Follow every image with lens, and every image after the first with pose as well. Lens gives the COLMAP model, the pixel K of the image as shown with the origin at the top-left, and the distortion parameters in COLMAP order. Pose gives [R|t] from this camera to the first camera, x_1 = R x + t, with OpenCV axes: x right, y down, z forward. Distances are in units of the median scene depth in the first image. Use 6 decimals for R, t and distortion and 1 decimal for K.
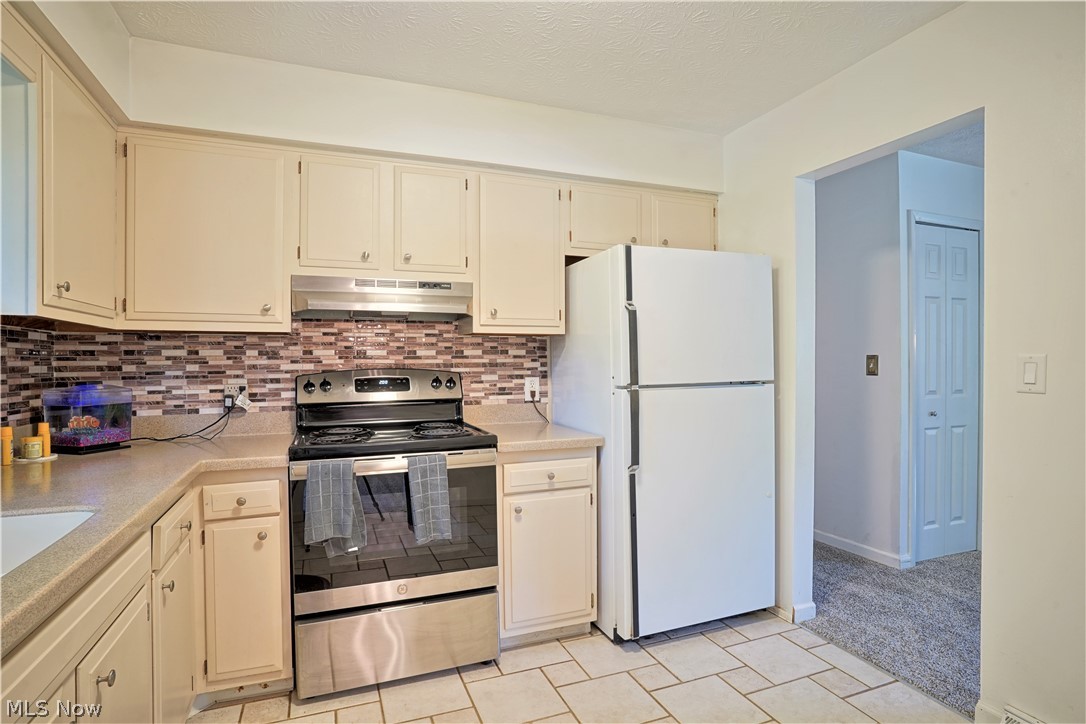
lens RADIAL K [[566.4, 0, 547.2], [0, 566.4, 362.3], [0, 0, 1]] dist [-0.063140, 0.022849]
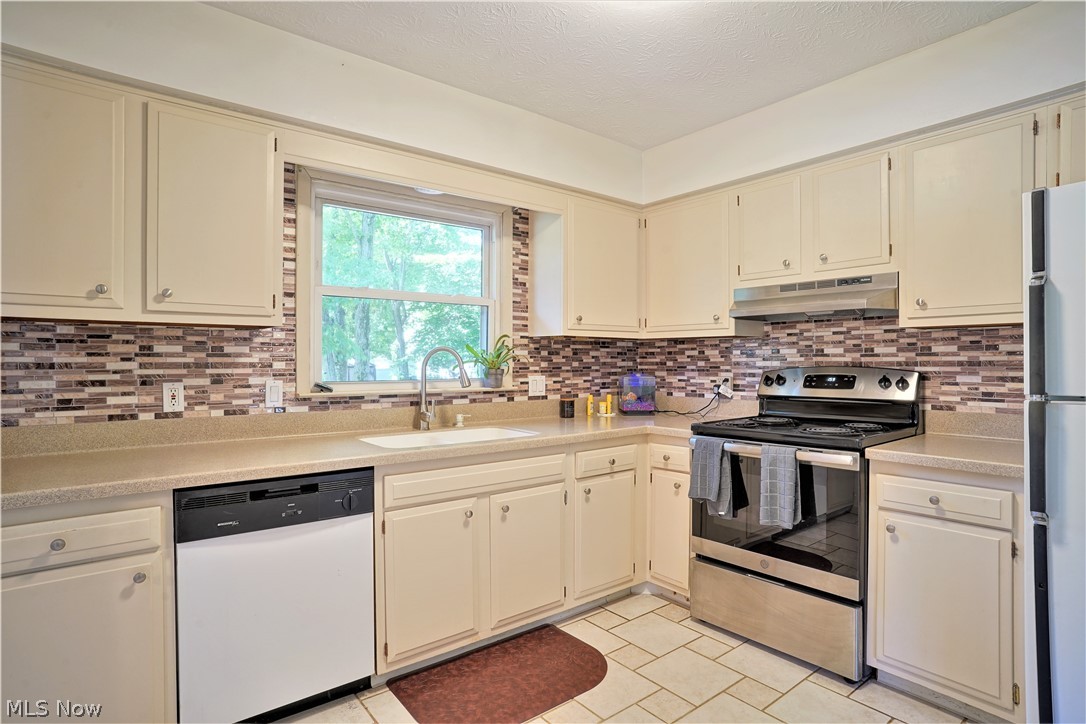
lens RADIAL K [[566.4, 0, 545.7], [0, 566.4, 361.3], [0, 0, 1]] dist [-0.063140, 0.022849]
pose [[0.281355, 0.005836, -0.959586, 0.579256], [0.000786, 0.999980, 0.006312, -0.004920], [0.959604, -0.002530, 0.281344, 0.229227]]
